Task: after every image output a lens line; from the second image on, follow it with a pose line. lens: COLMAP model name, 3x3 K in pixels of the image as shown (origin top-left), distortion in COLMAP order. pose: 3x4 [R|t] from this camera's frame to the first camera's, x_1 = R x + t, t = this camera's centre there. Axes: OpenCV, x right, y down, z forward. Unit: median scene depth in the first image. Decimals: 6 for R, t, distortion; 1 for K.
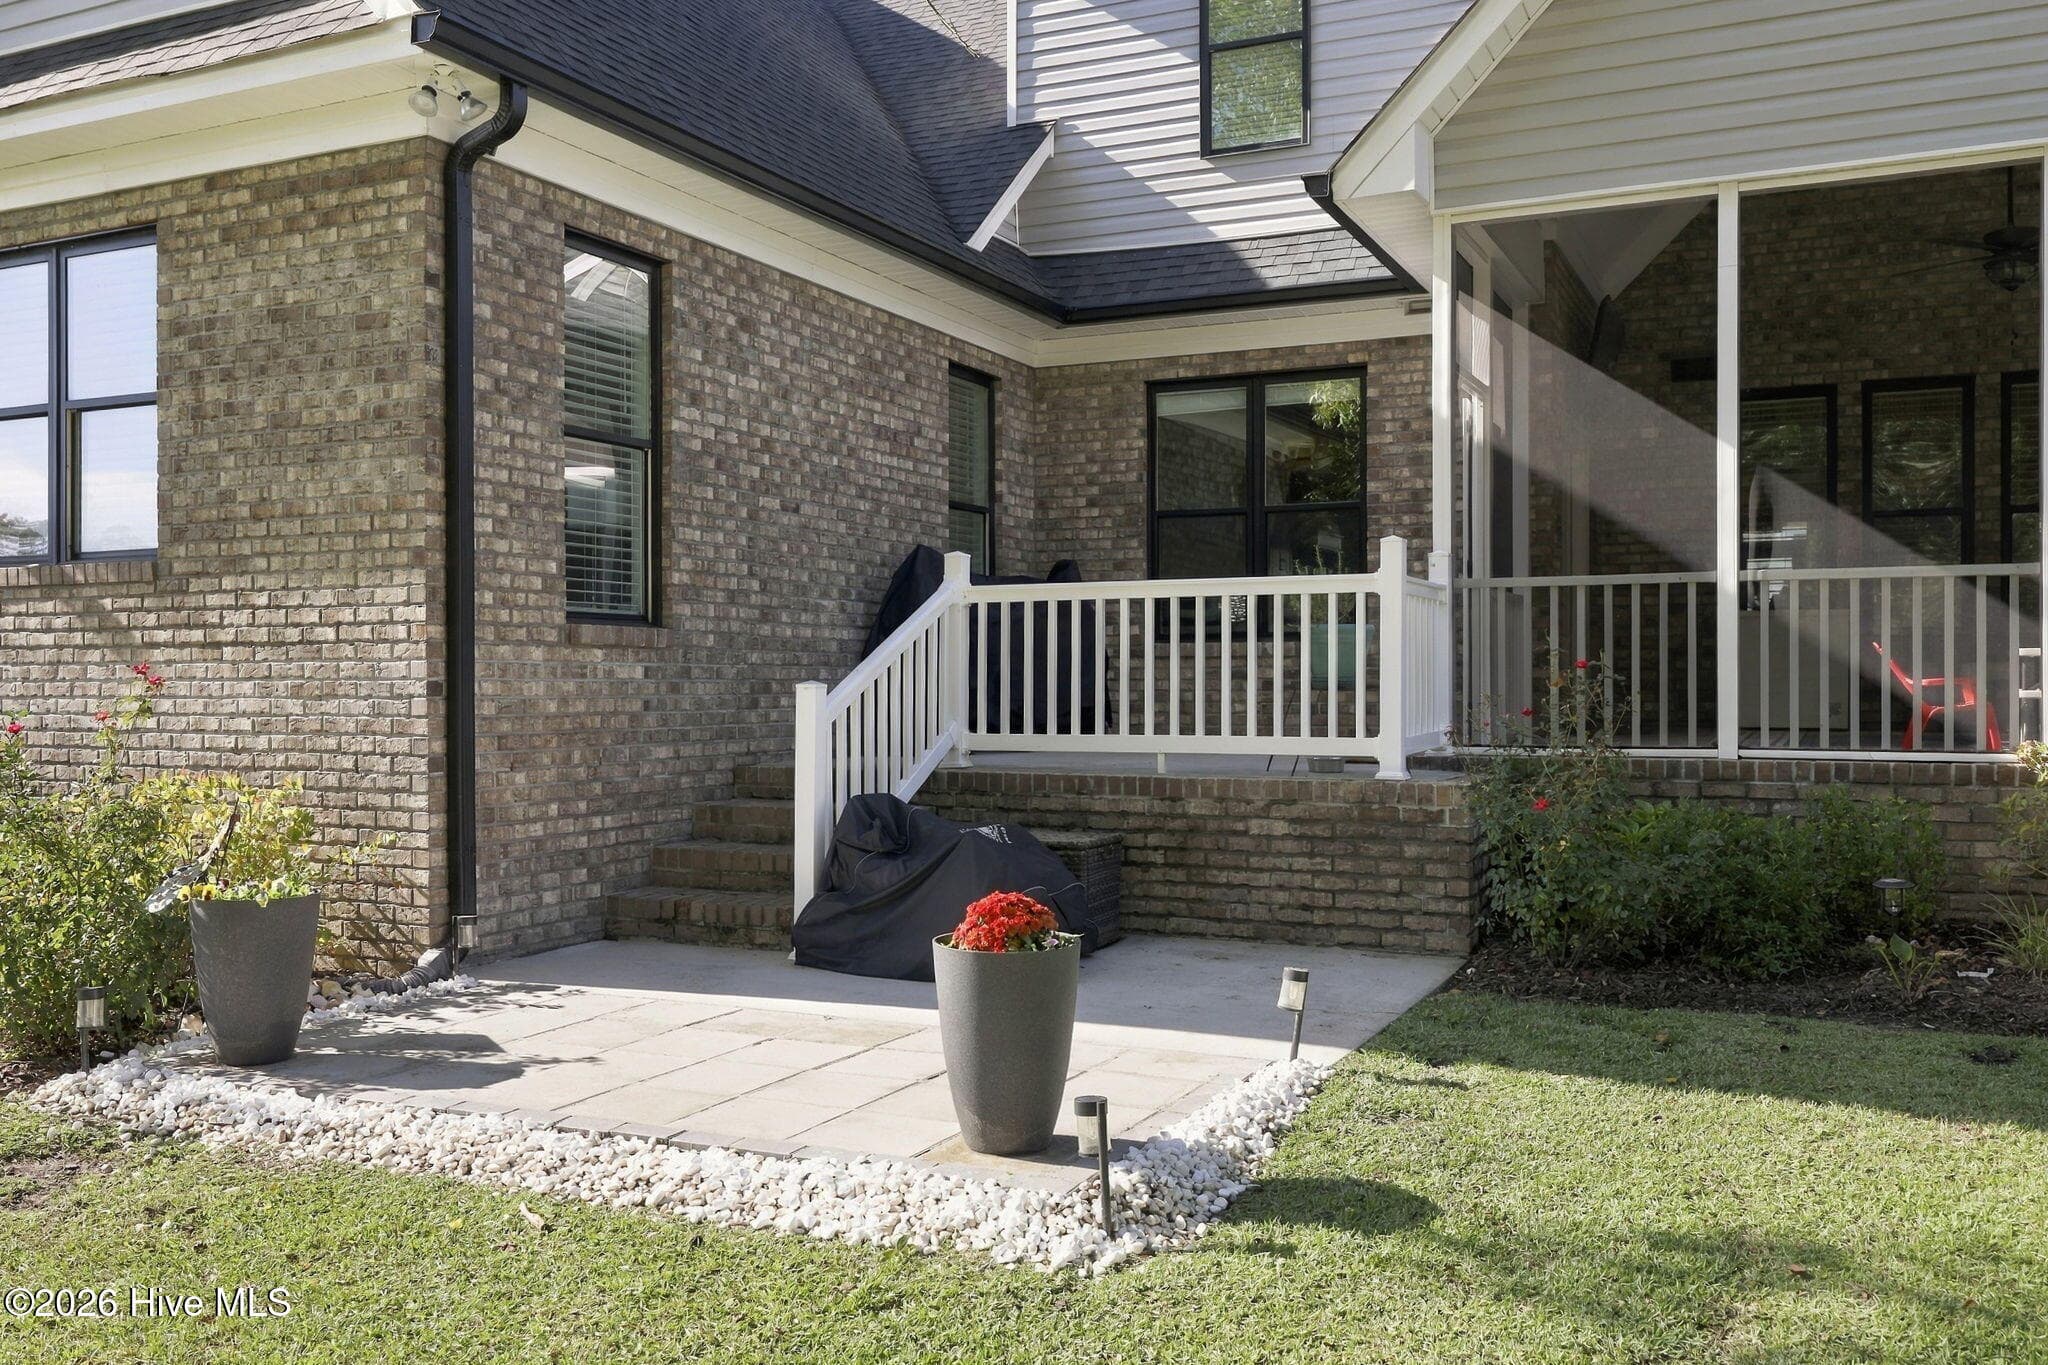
lens RADIAL K [[1752.2, 0, 1034.1], [0, 1752.2, 679.9], [0, 0, 1]] dist [0.006867, 0.001150]
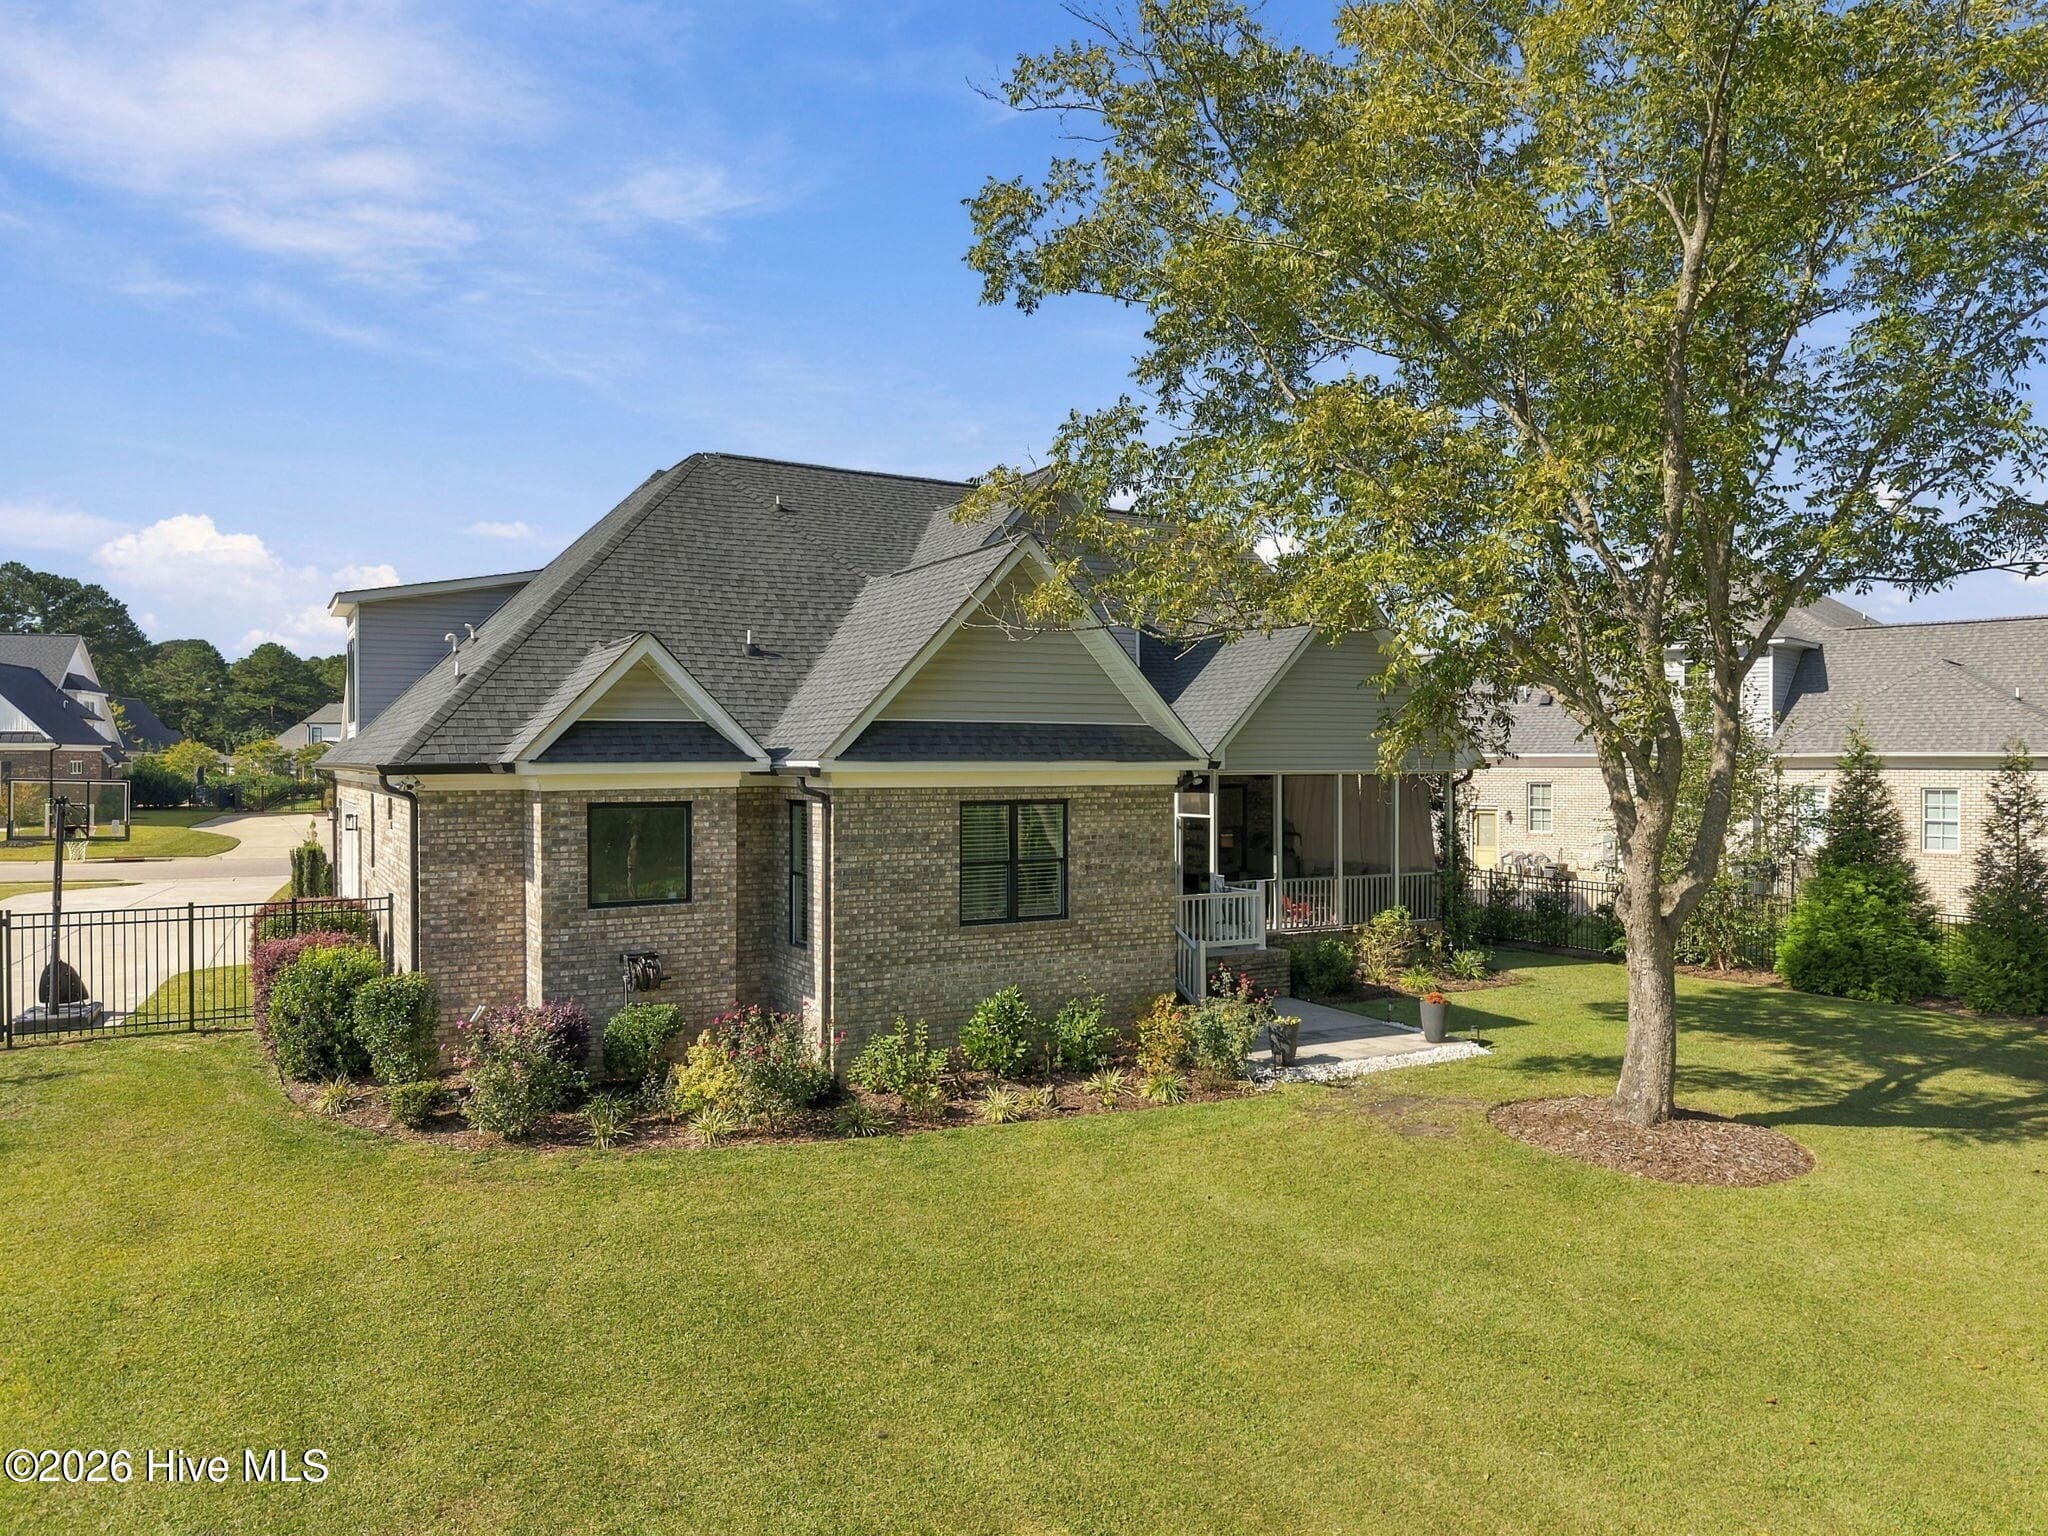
lens RADIAL K [[1362.1, 0, 1015.2], [0, 1362.1, 771.9], [0, 0, 1]] dist [0.038113, -0.035476]
pose [[0.577517, -0.005115, 0.816362, -2.413257], [0.001145, 0.999984, 0.005455, -0.327629], [-0.816378, -0.002215, 0.577514, -0.190739]]
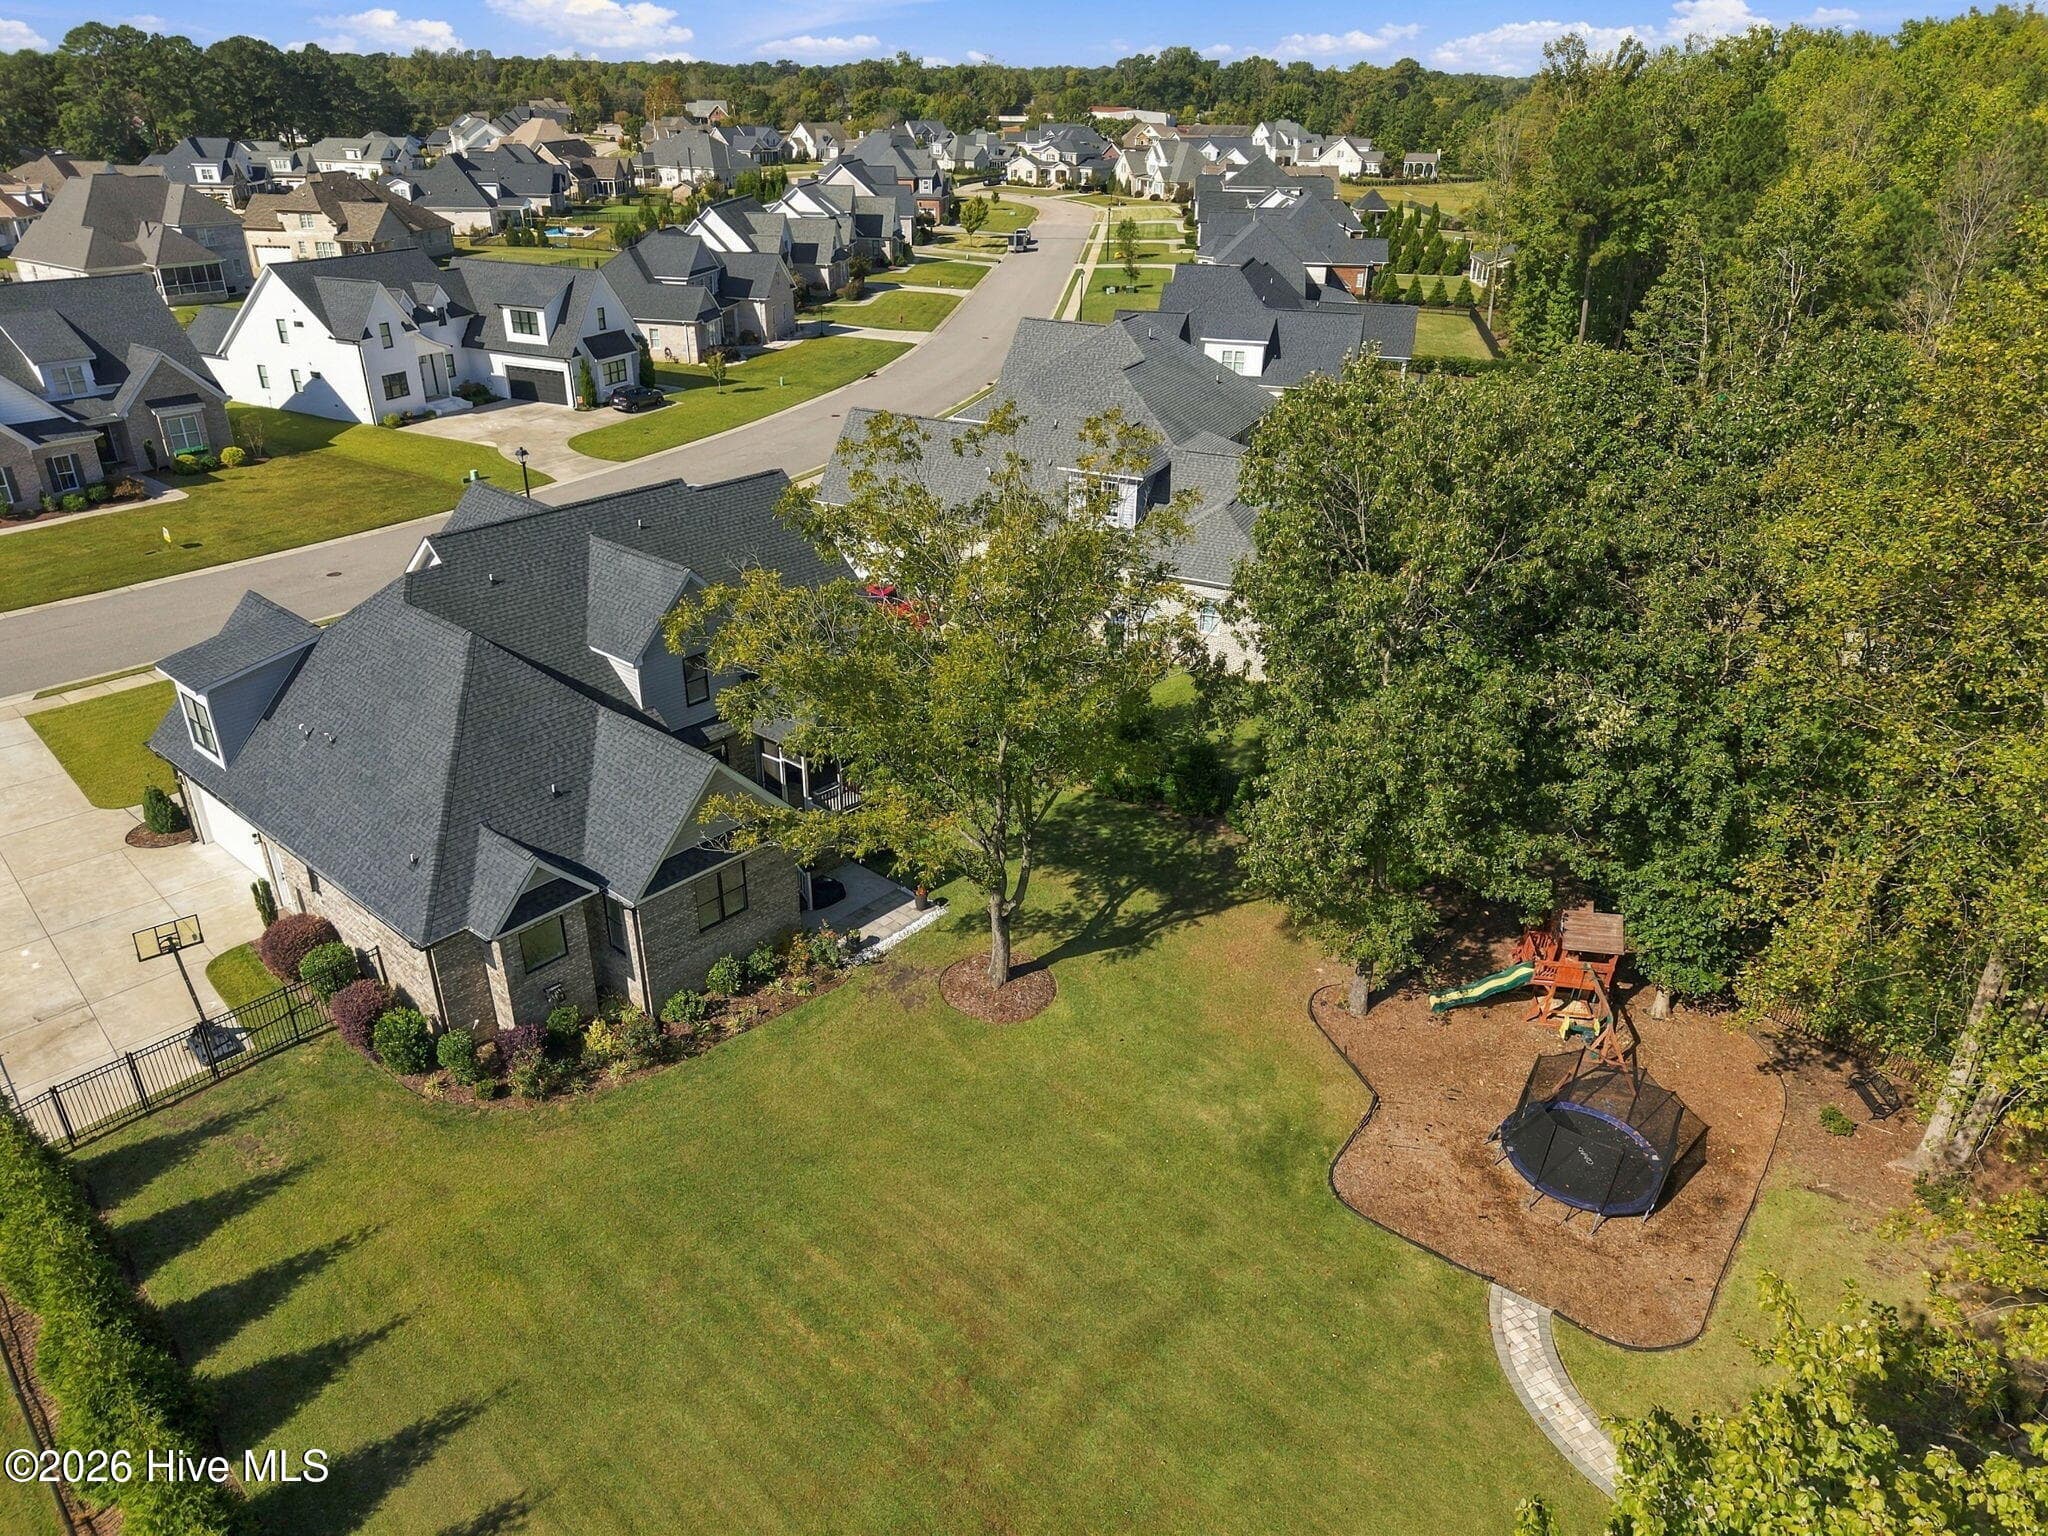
lens RADIAL K [[1317.6, 0, 1031.8], [0, 1317.6, 785.8], [0, 0, 1]] dist [0.002159, -0.020873]
pose [[0.259451, -0.450163, 0.854423, -3.931971], [-0.014952, 0.882740, 0.469623, -2.566925], [-0.965641, -0.134619, 0.222297, -0.843031]]
